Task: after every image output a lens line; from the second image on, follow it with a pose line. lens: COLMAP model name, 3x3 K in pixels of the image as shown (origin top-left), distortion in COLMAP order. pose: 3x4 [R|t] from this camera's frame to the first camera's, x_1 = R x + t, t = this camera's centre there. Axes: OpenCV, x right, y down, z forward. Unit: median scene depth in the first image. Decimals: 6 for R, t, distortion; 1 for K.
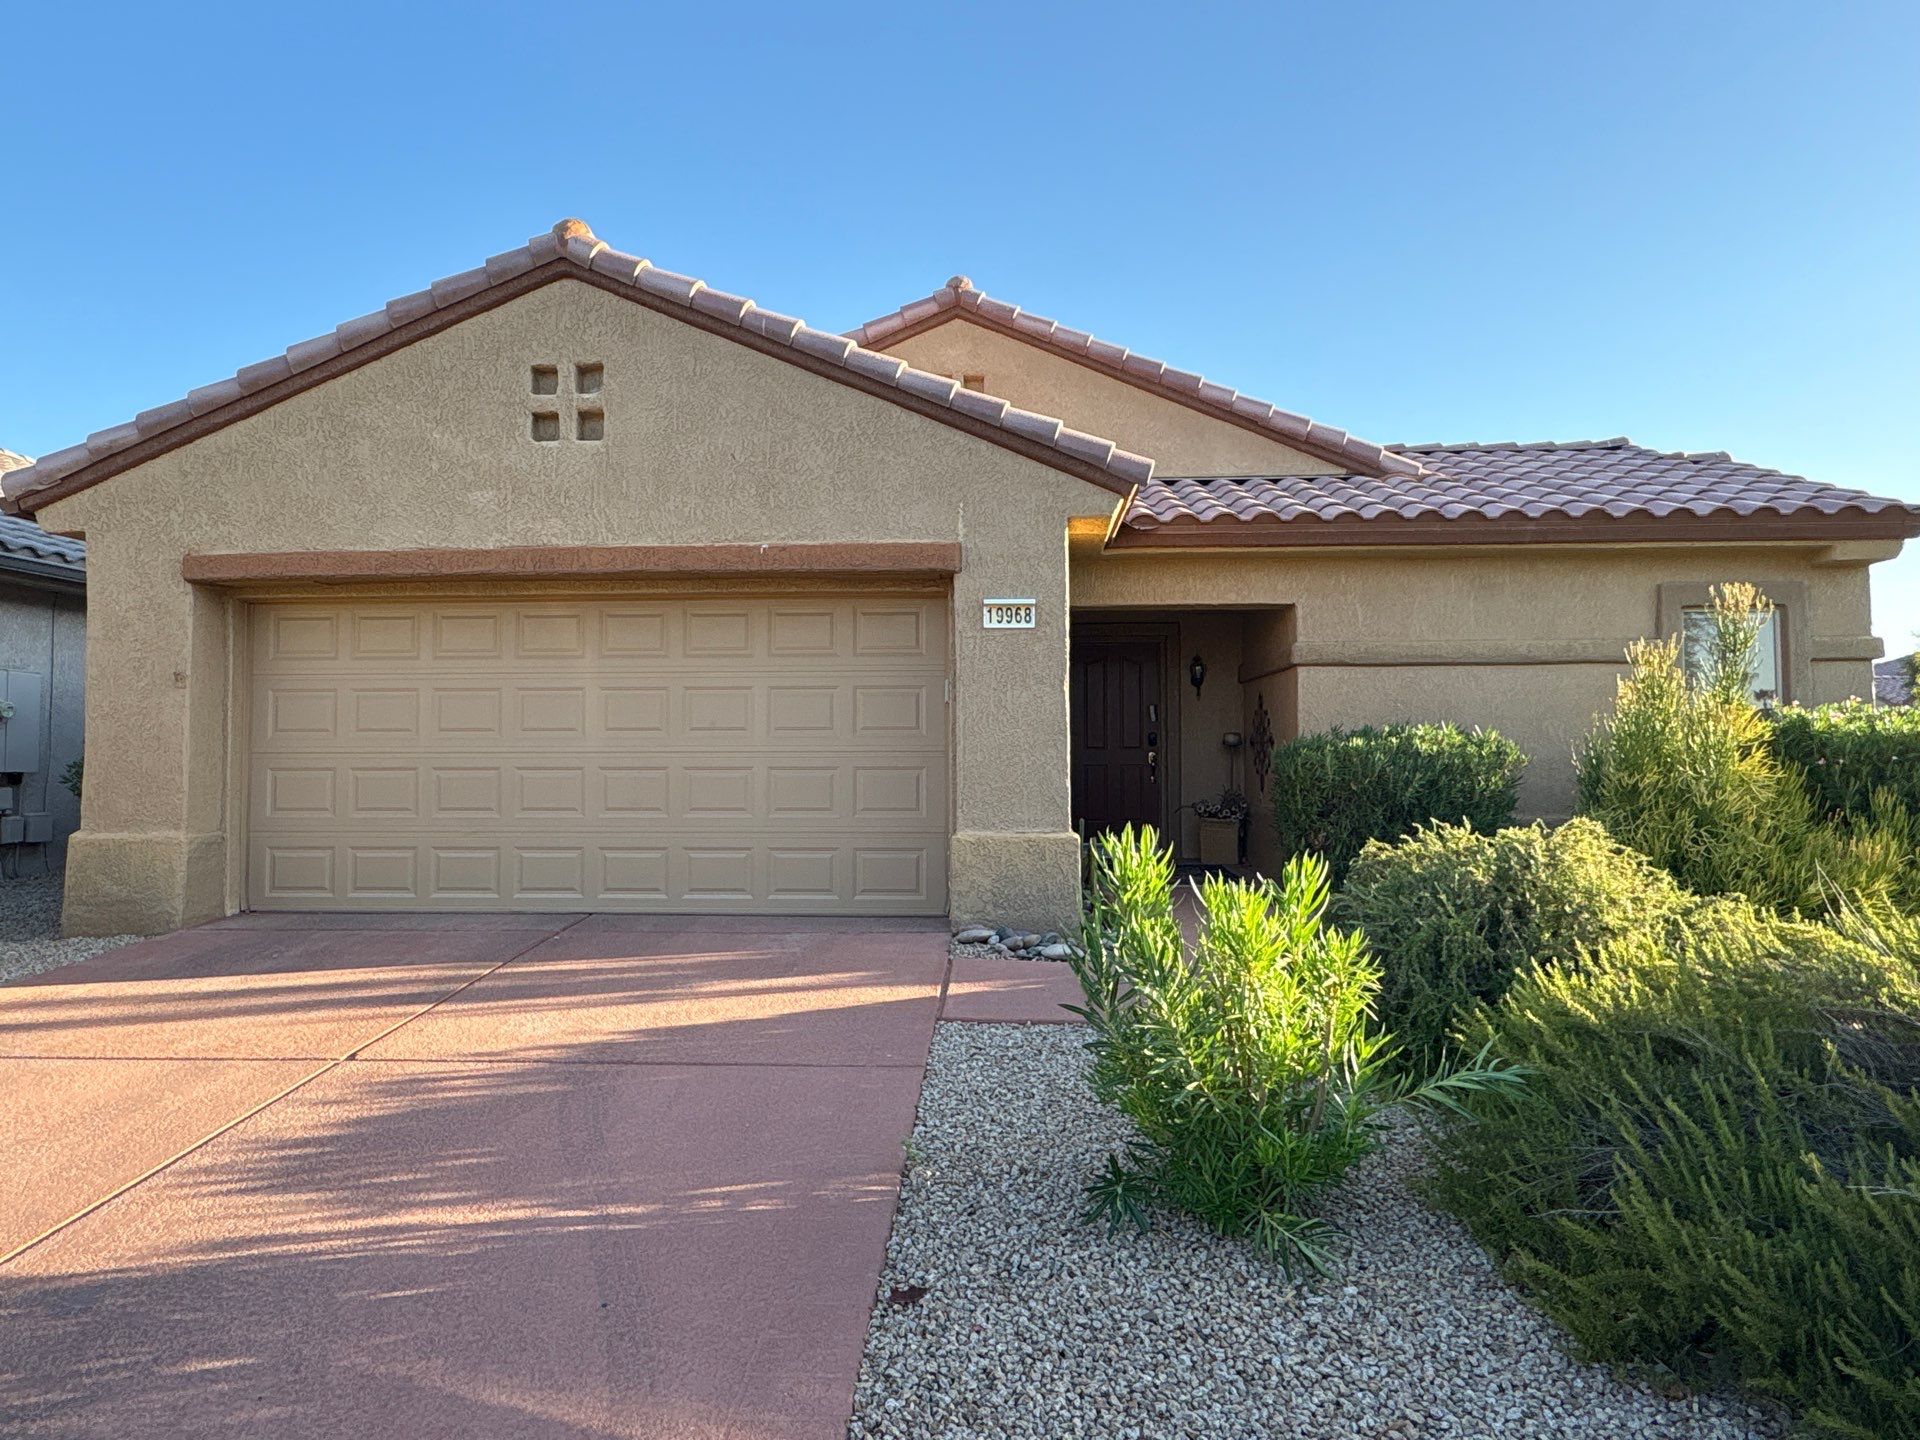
lens RADIAL K [[1153.9, 0, 961.1], [0, 1153.9, 717.9], [0, 0, 1]] dist [0.002465, 0.000133]
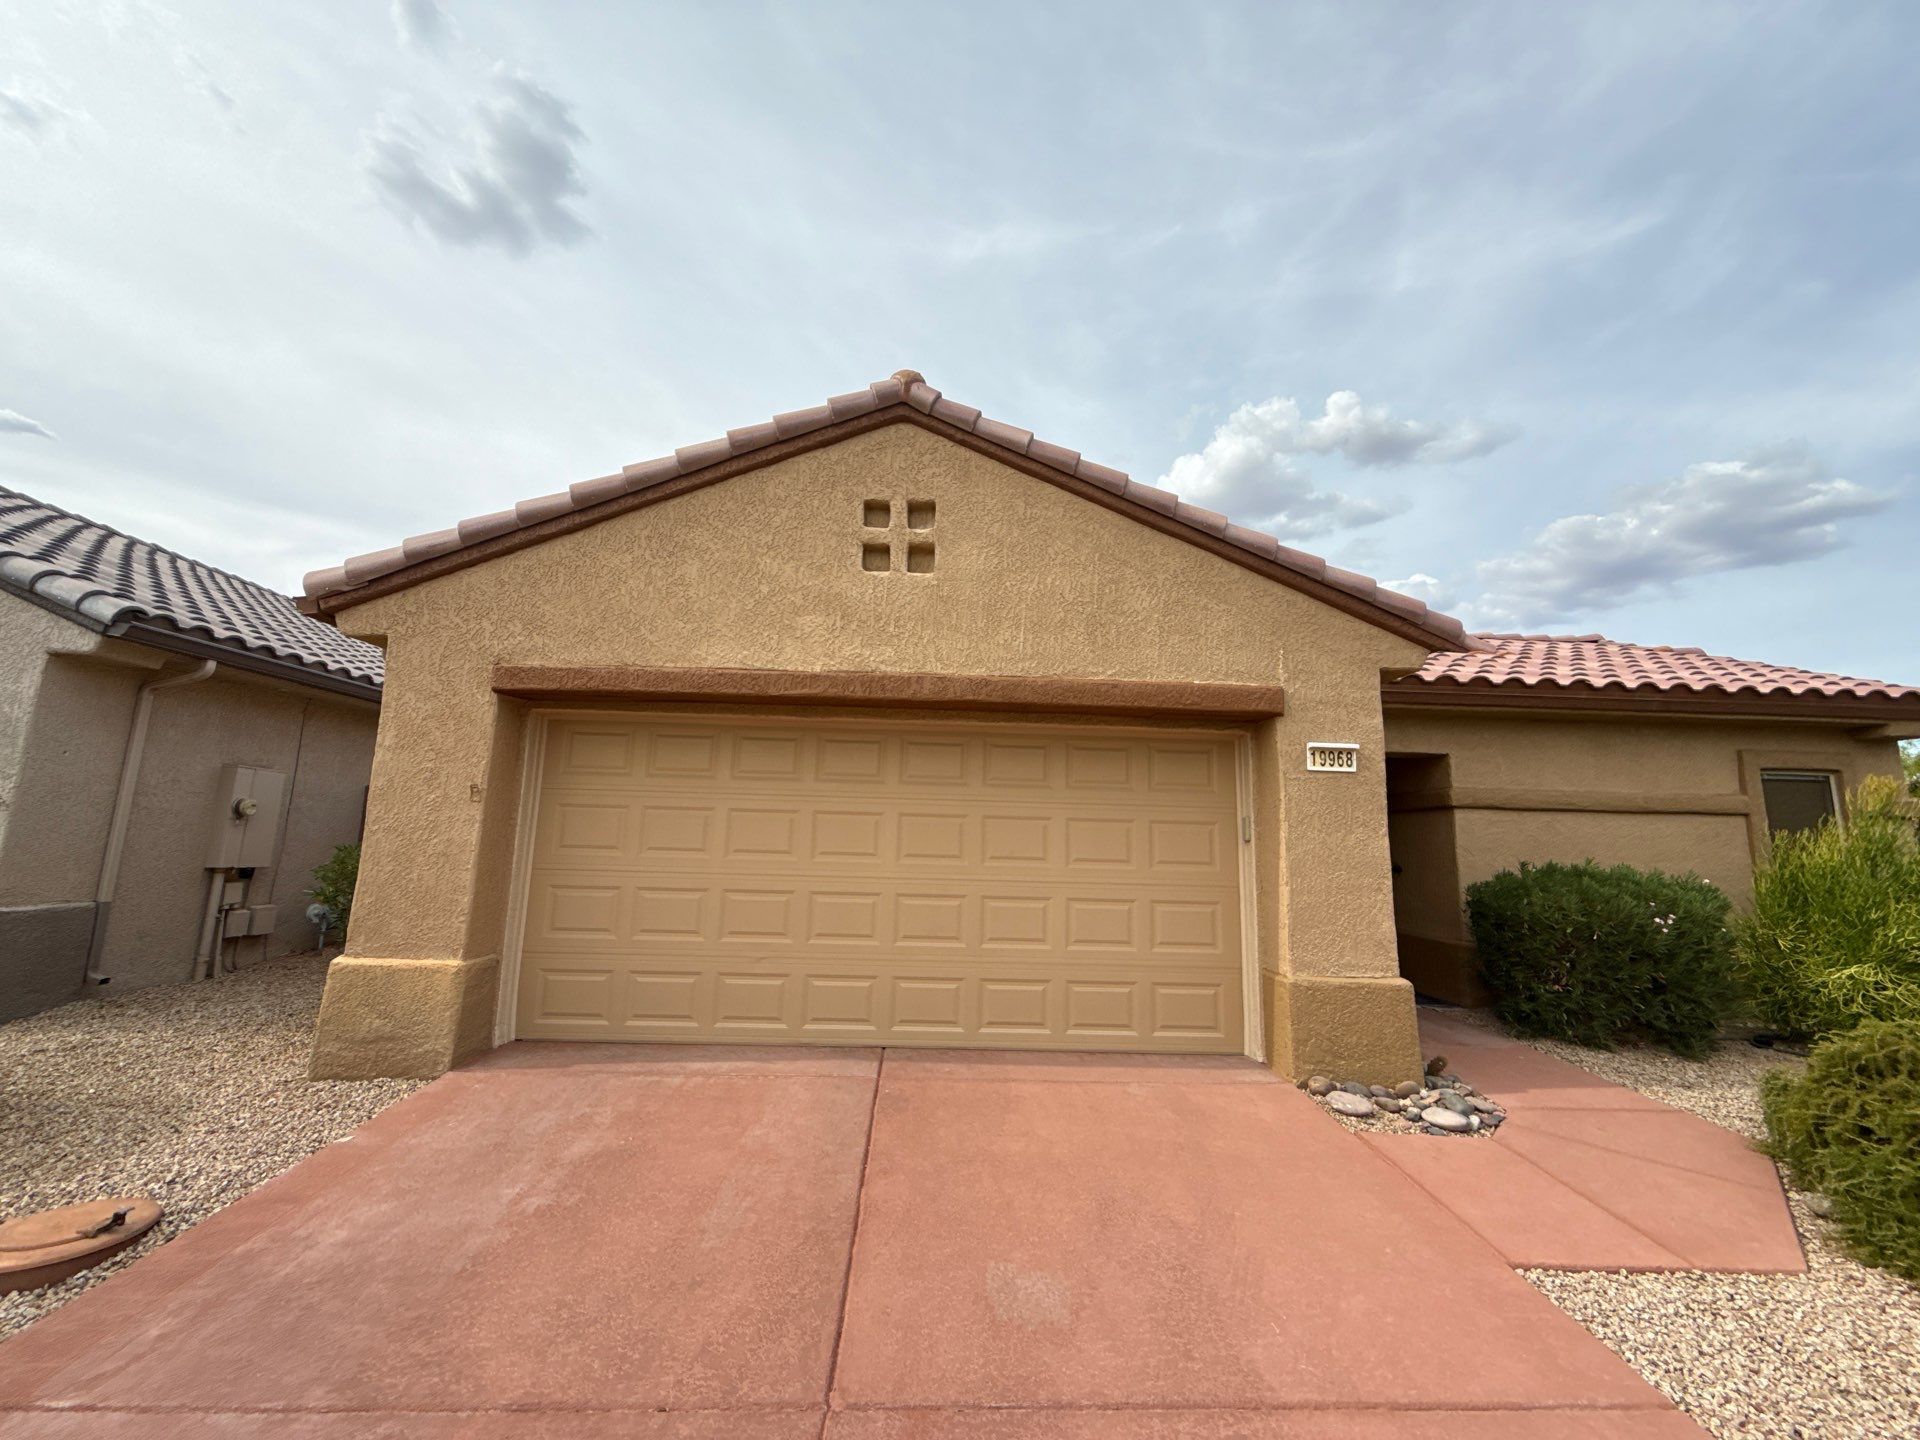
lens RADIAL K [[765.5, 0, 955.1], [0, 765.5, 719.0], [0, 0, 1]] dist [-0.001176, -0.000024]
pose [[0.995597, 0.041910, 0.083843, -0.341358], [-0.031244, 0.991702, -0.124706, -0.027473], [-0.088373, 0.121537, 0.988645, 0.338636]]
